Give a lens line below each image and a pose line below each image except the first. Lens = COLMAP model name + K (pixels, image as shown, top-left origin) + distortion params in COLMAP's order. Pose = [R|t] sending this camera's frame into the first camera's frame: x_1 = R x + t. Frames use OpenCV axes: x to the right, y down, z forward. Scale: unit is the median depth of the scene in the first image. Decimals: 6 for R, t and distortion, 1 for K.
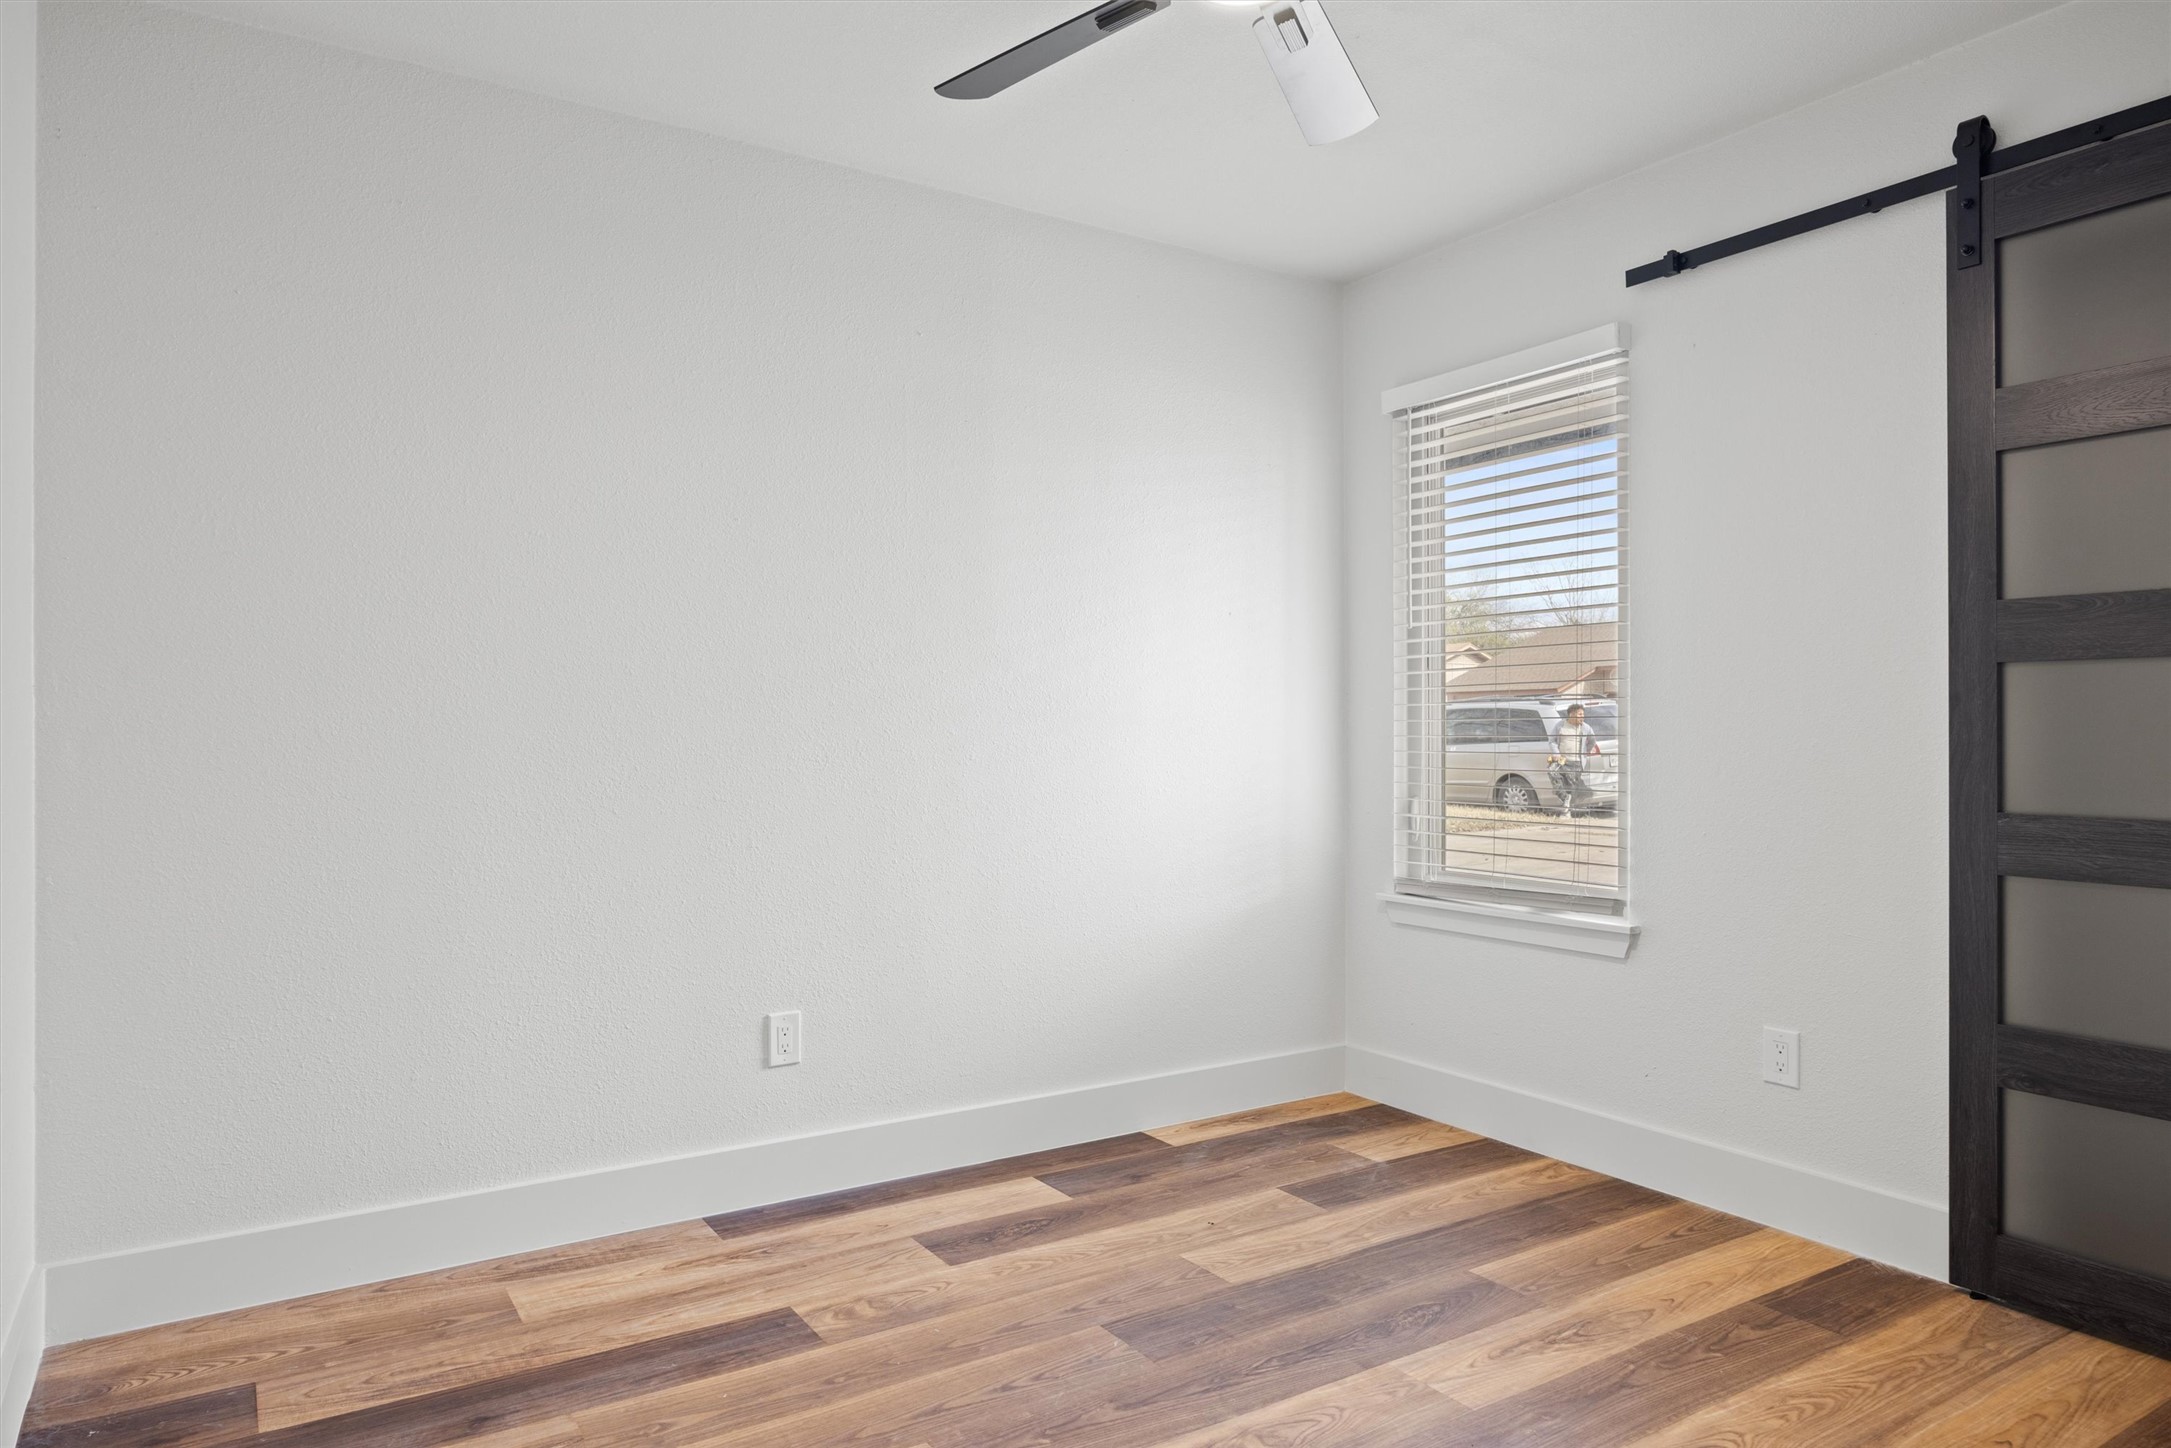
lens RADIAL K [[1376.5, 0, 1085.5], [0, 1376.5, 724.0], [0, 0, 1]] dist [0.003784, 0.002457]
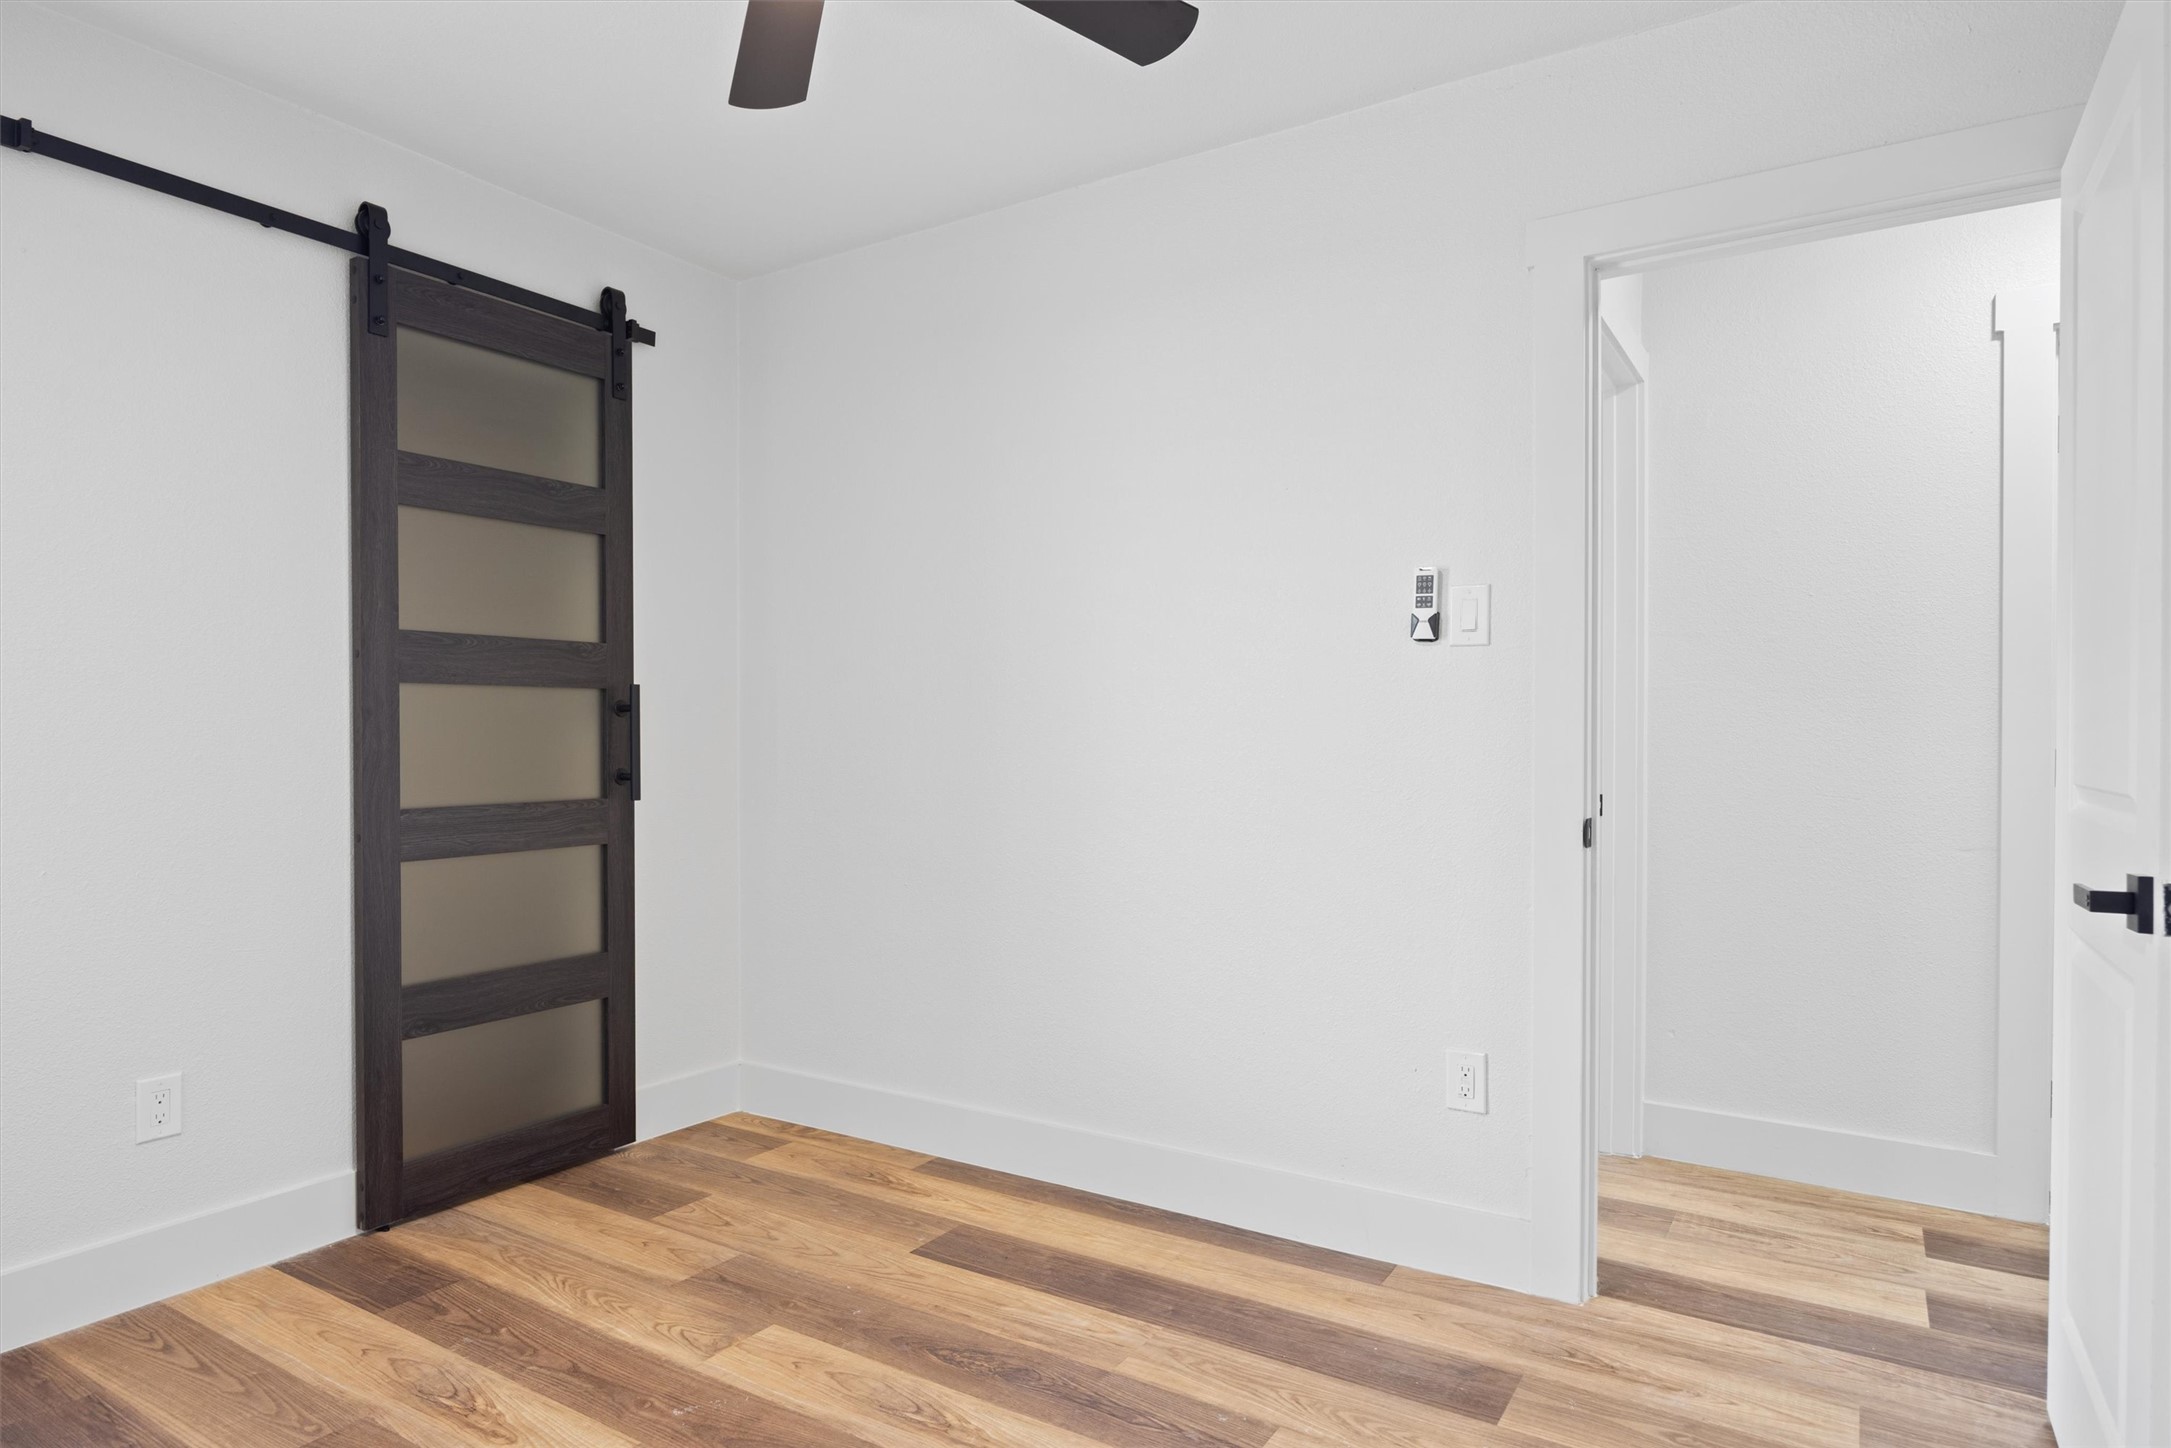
lens RADIAL K [[1238.5, 0, 1085.5], [0, 1238.5, 724.0], [0, 0, 1]] dist [-0.004516, -0.000766]
pose [[-0.423103, -0.002423, 0.906078, -0.454112], [-0.007076, 0.999975, -0.000630, -0.010434], [-0.906054, -0.006678, -0.423110, 0.761315]]
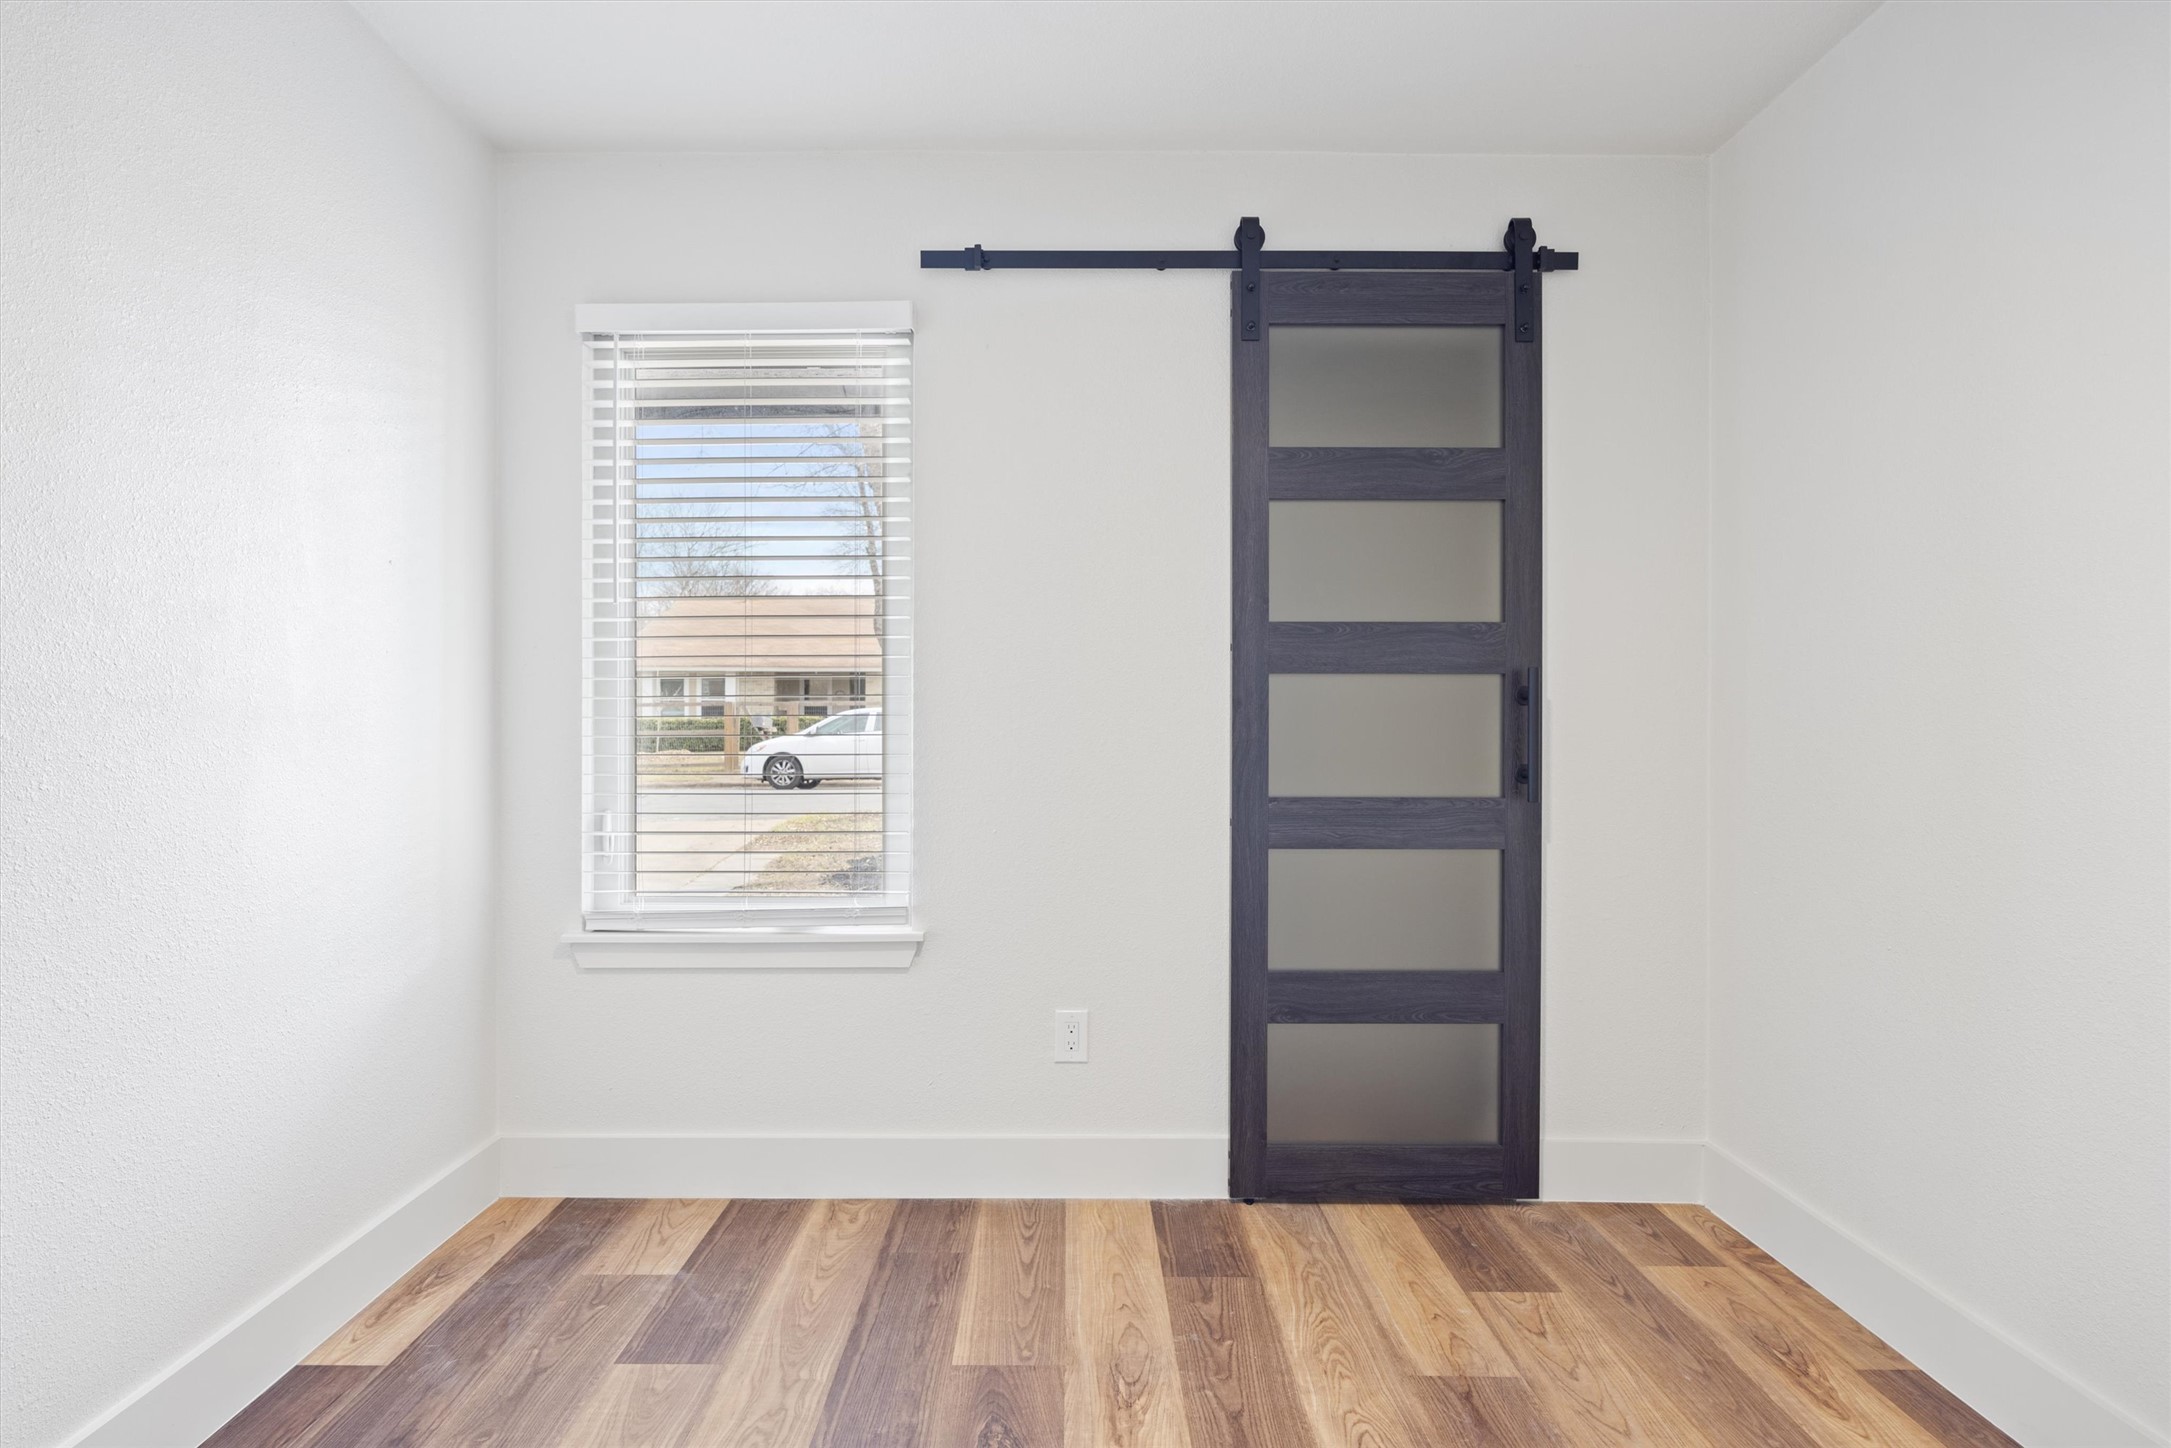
lens RADIAL K [[1238.5, 0, 1085.5], [0, 1238.5, 724.0], [0, 0, 1]] dist [-0.004516, -0.000766]
pose [[0.539770, 0.000035, 0.841812, -0.281614], [-0.003931, 0.999989, 0.002479, -0.001917], [-0.841803, -0.004647, 0.539764, 0.454056]]
